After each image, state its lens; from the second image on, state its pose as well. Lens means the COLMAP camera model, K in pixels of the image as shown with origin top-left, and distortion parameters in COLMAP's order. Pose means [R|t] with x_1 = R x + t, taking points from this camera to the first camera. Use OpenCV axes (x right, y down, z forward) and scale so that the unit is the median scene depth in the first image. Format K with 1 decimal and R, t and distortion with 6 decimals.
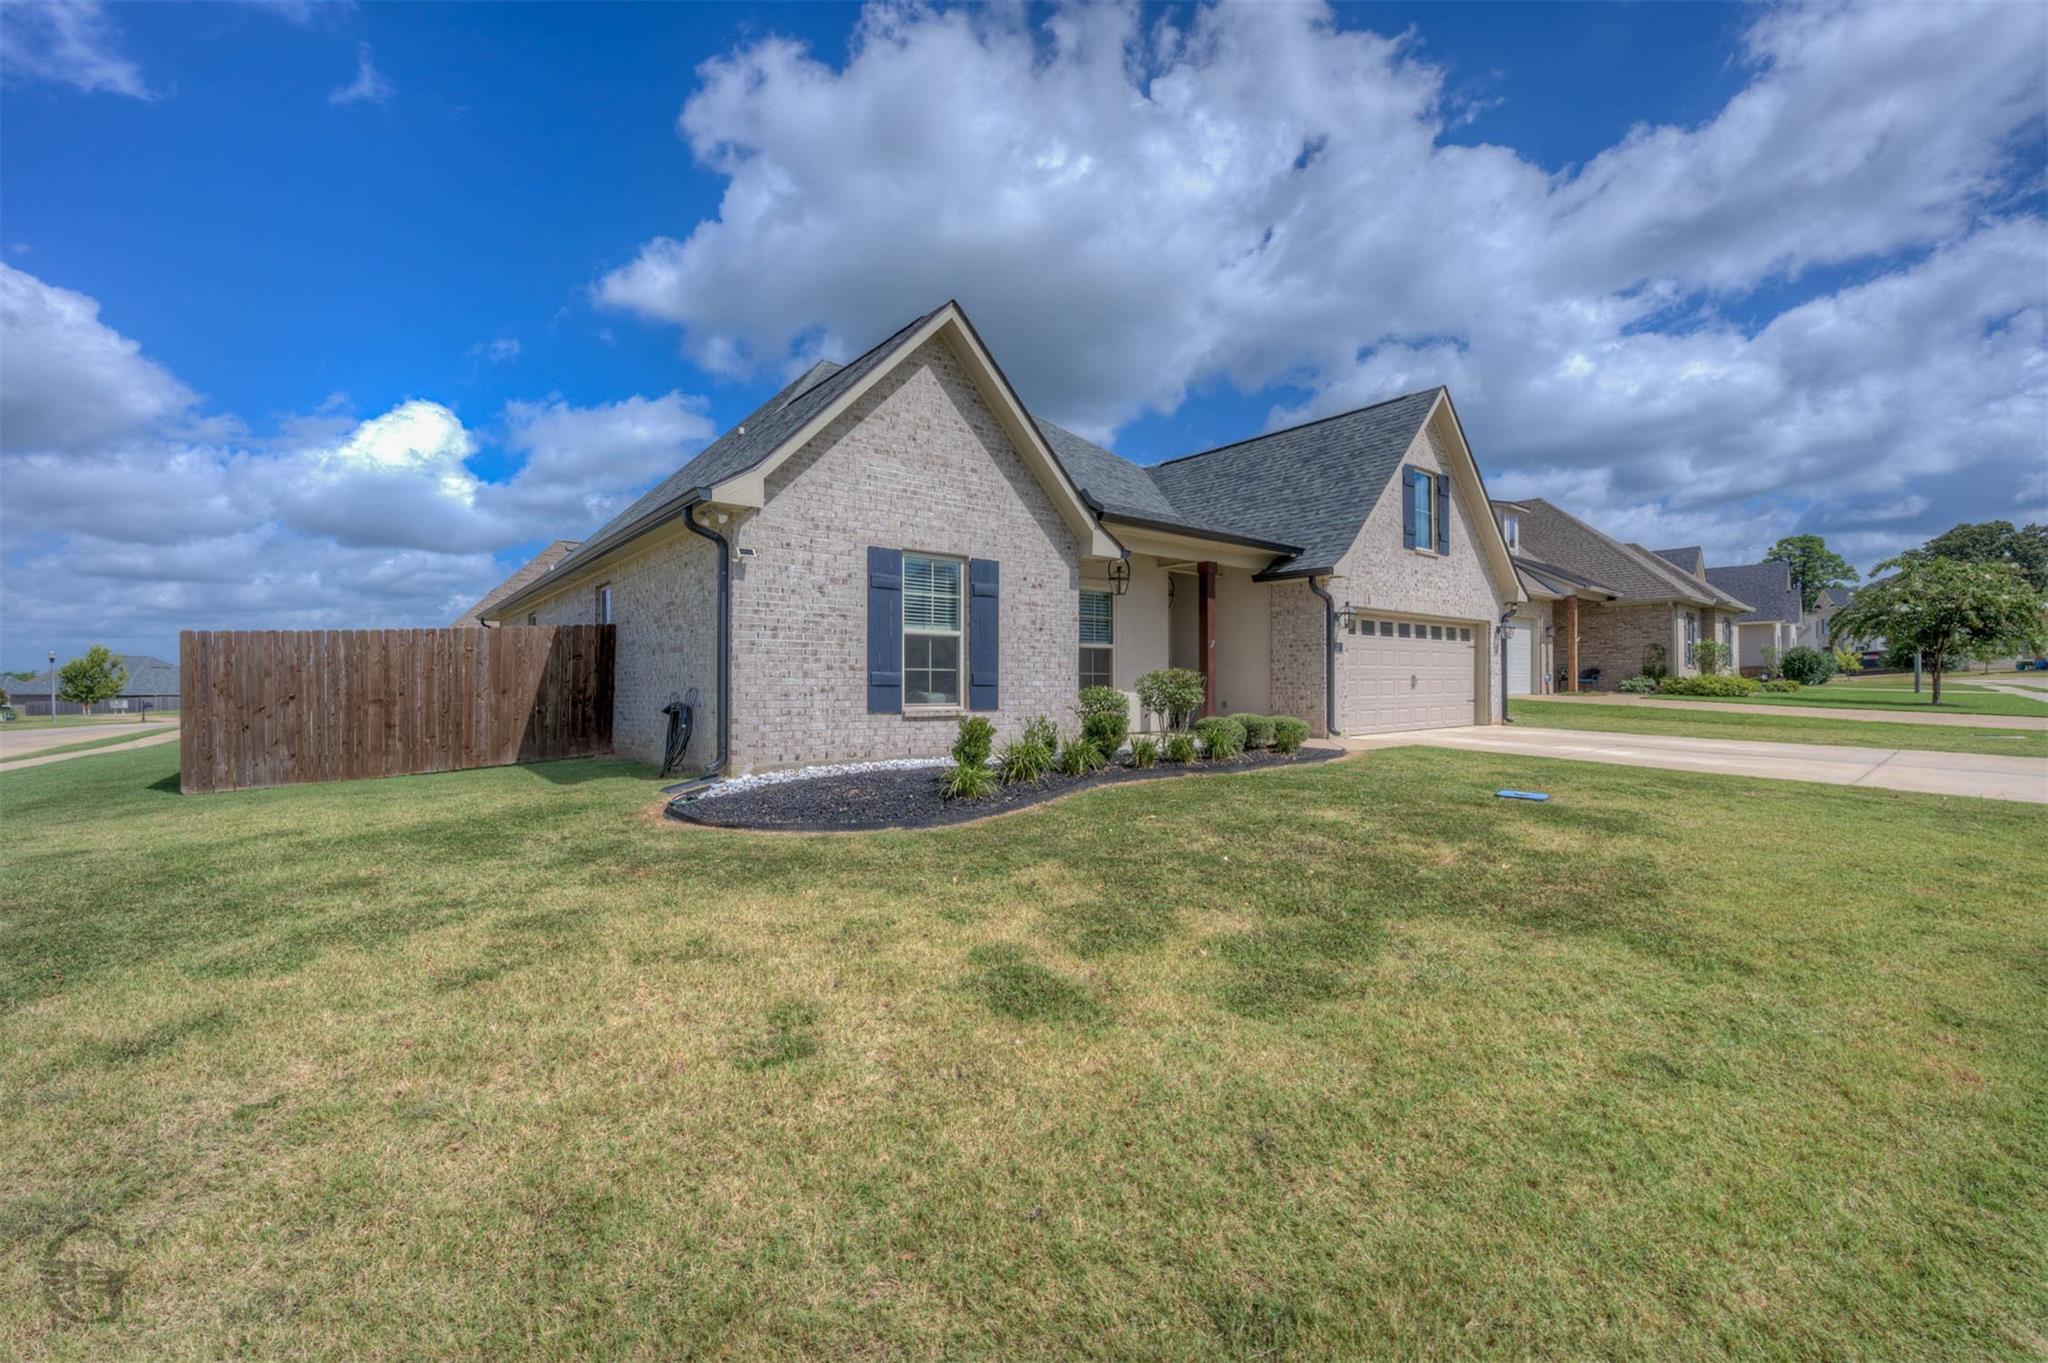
lens RADIAL K [[842.5, 0, 1025.5], [0, 842.5, 674.4], [0, 0, 1]] dist [0.003045, 0.000185]
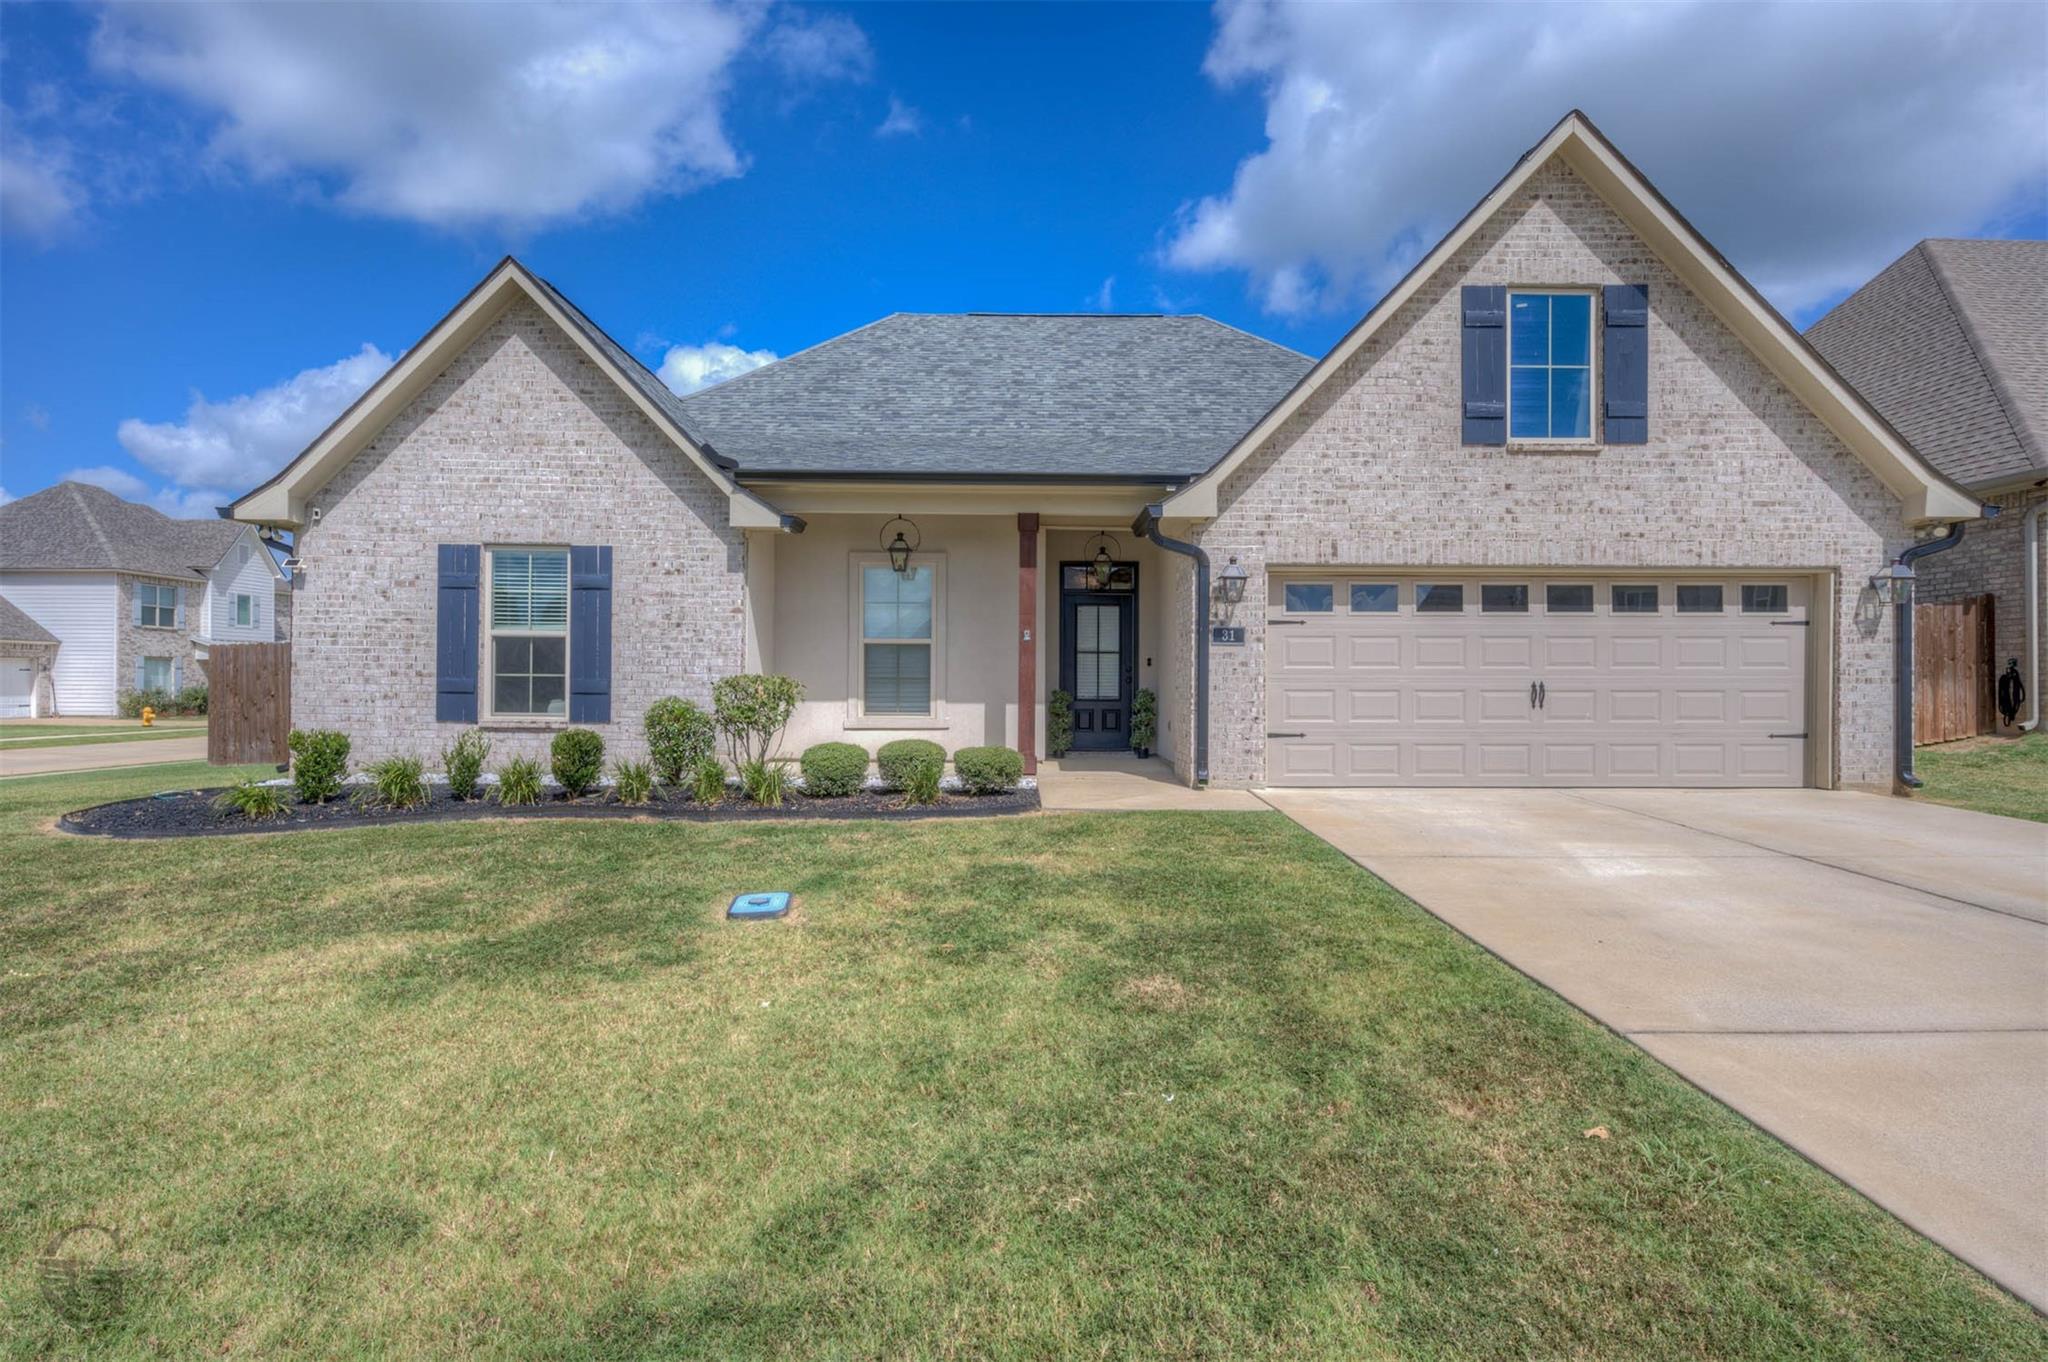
lens RADIAL K [[1083.9, 0, 1019.3], [0, 1083.9, 678.0], [0, 0, 1]] dist [0.018251, 0.000356]
pose [[0.775911, 0.005776, -0.630816, 1.030721], [-0.000565, 0.999964, 0.008461, -0.012788], [0.630842, -0.006209, 0.775887, 0.438464]]
